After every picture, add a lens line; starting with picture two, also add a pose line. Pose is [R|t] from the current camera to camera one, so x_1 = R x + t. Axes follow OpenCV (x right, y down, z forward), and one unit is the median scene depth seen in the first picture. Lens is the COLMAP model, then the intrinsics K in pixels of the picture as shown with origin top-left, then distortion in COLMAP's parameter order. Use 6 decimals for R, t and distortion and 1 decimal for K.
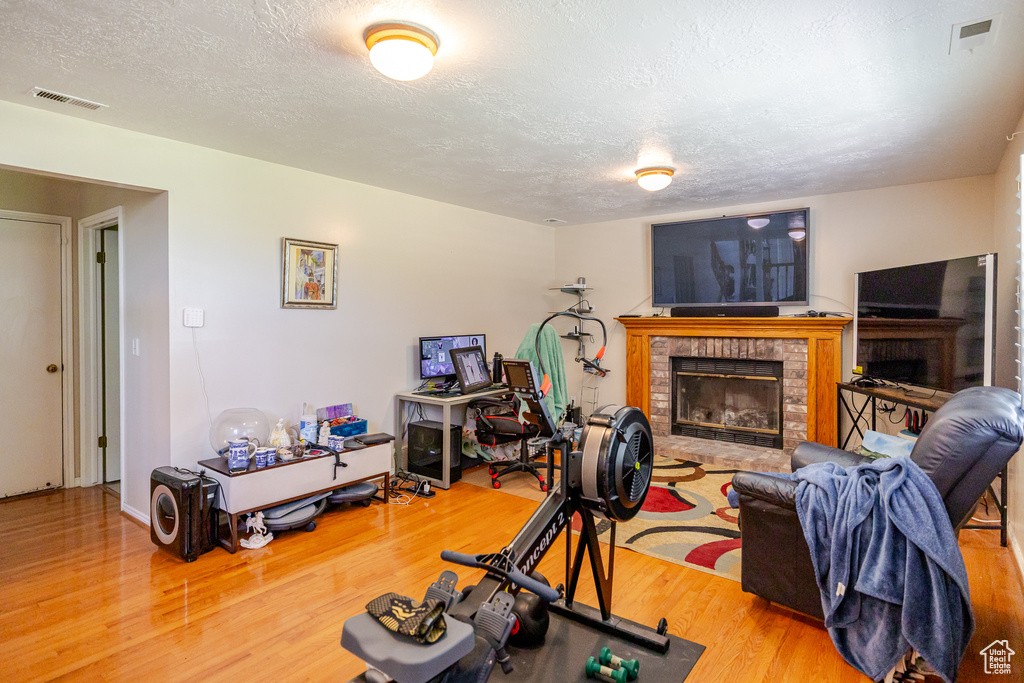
lens RADIAL K [[543.8, 0, 505.8], [0, 543.8, 316.6], [0, 0, 1]] dist [0.004973, 0.000334]
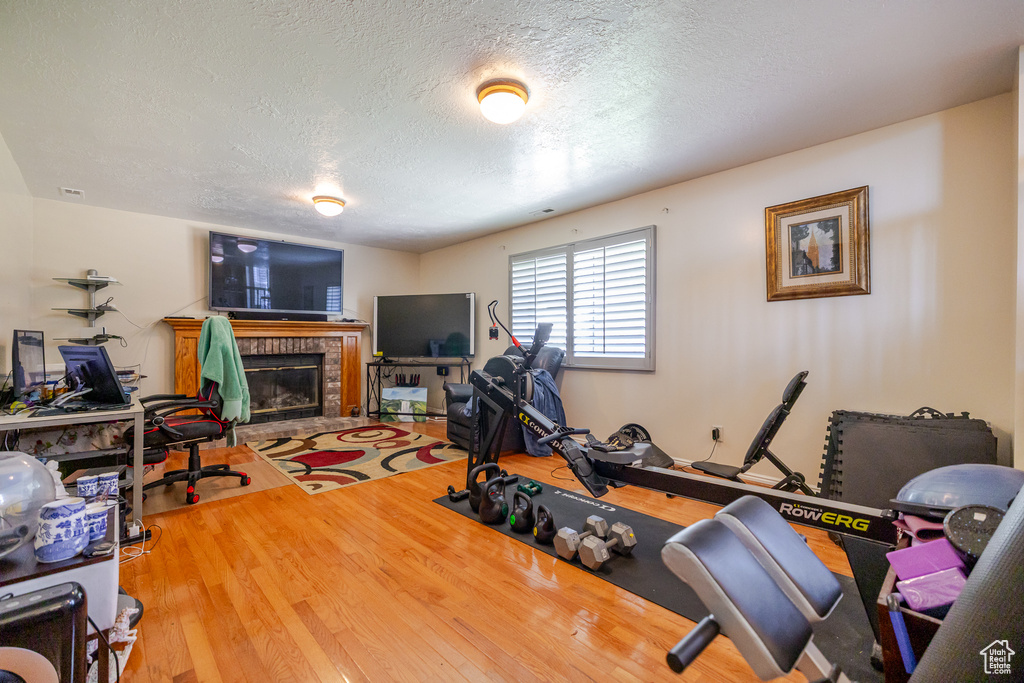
lens RADIAL K [[435.9, 0, 511.2], [0, 435.9, 340.9], [0, 0, 1]] dist [0.004796, 0.000368]
pose [[0.156669, -0.001836, 0.987649, -0.547312], [0.005158, 0.999986, 0.001041, 0.051630], [-0.987638, 0.004931, 0.156677, 0.342404]]
